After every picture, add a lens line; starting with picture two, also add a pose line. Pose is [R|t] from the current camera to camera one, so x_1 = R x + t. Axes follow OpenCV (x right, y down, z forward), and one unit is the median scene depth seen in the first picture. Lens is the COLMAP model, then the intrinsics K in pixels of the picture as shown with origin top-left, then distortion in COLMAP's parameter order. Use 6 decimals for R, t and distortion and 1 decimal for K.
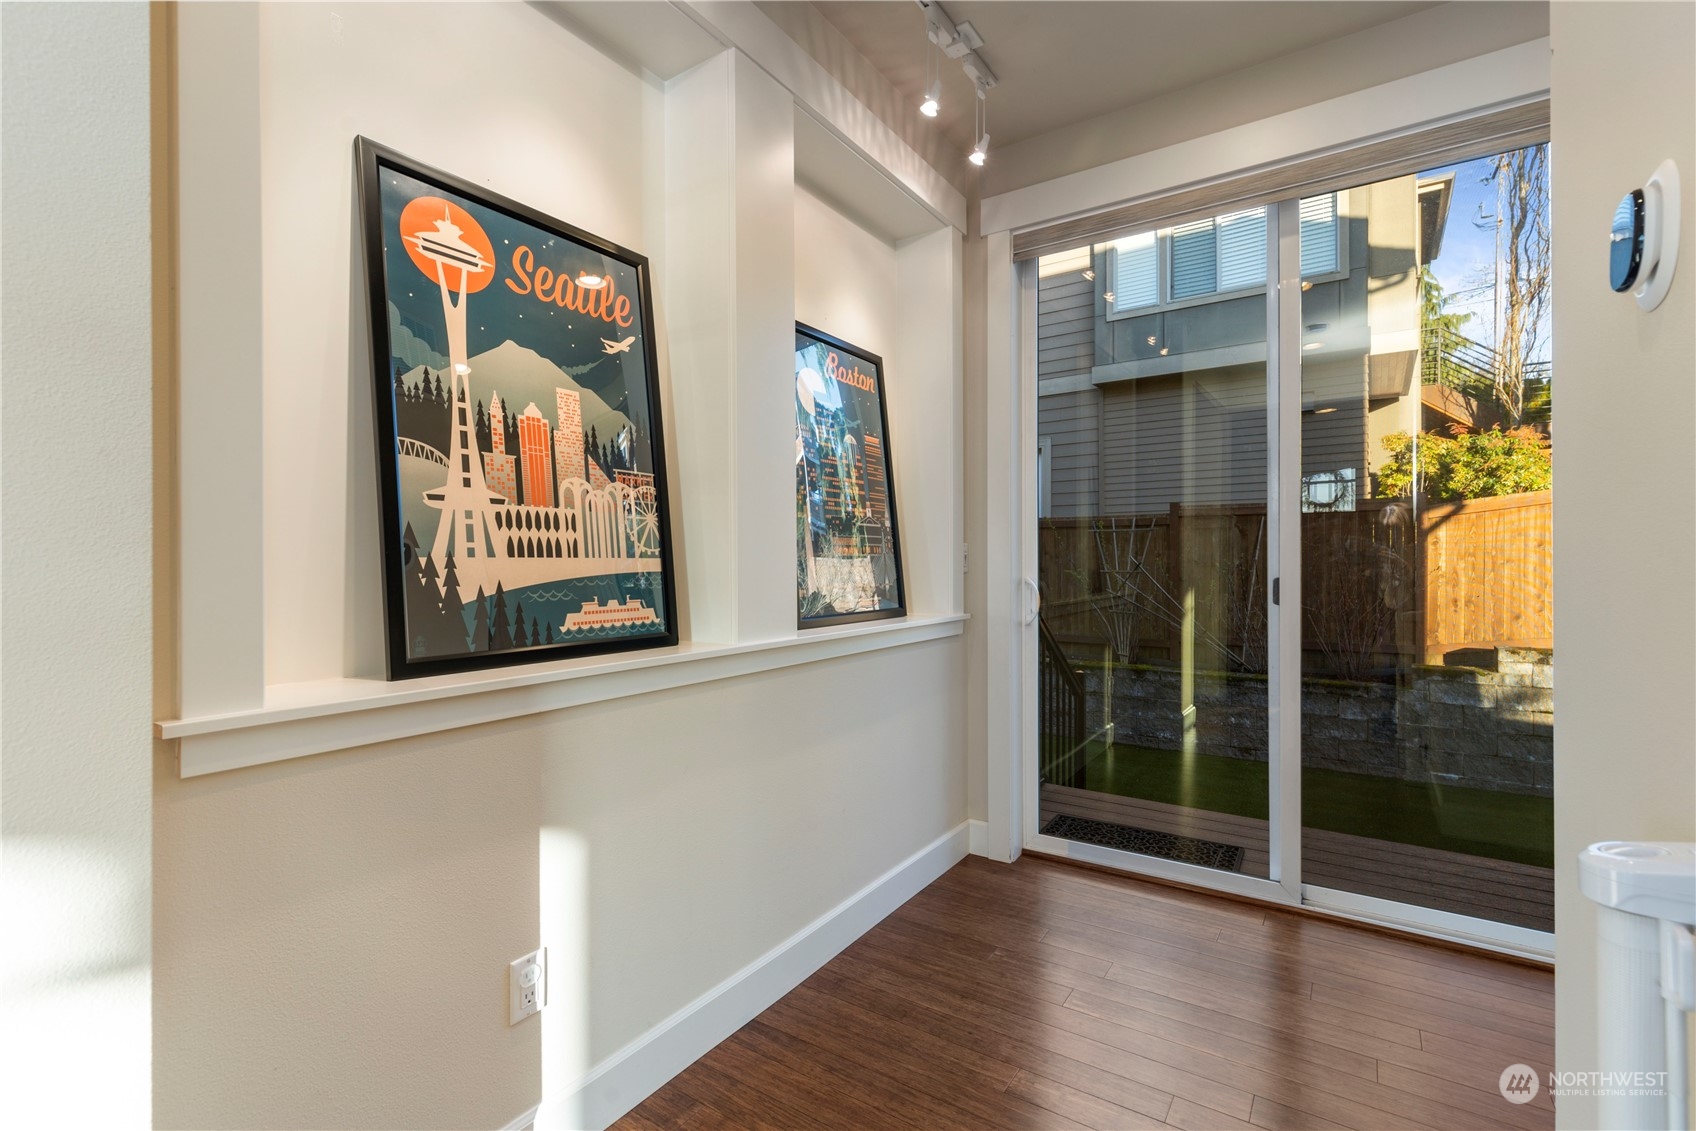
lens RADIAL K [[768.9, 0, 859.3], [0, 768.9, 562.0], [0, 0, 1]] dist [0.005327, -0.001177]
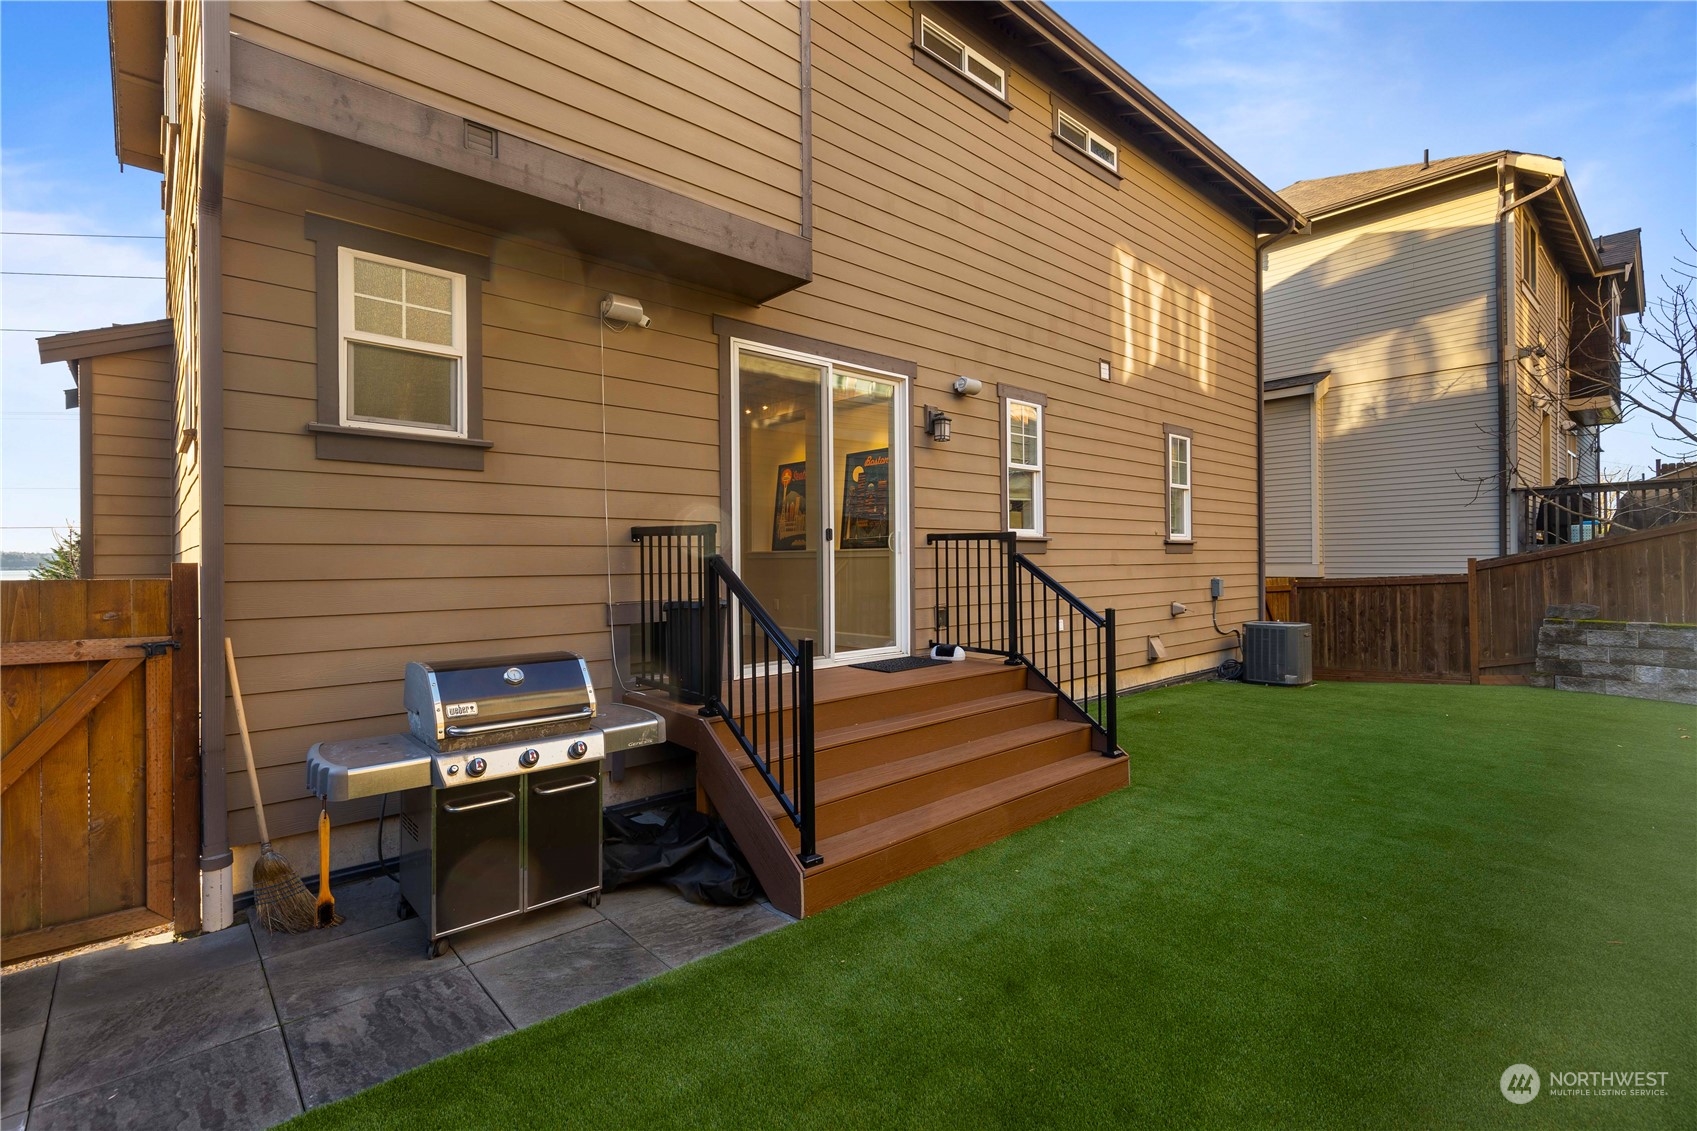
lens RADIAL K [[769.4, 0, 846.8], [0, 769.4, 558.6], [0, 0, 1]] dist [0.005327, -0.001177]
pose [[-0.251850, 0.005855, -0.967749, 0.784854], [0.009358, 0.999950, 0.003615, 0.028274], [0.967721, -0.008146, -0.251892, 0.460050]]
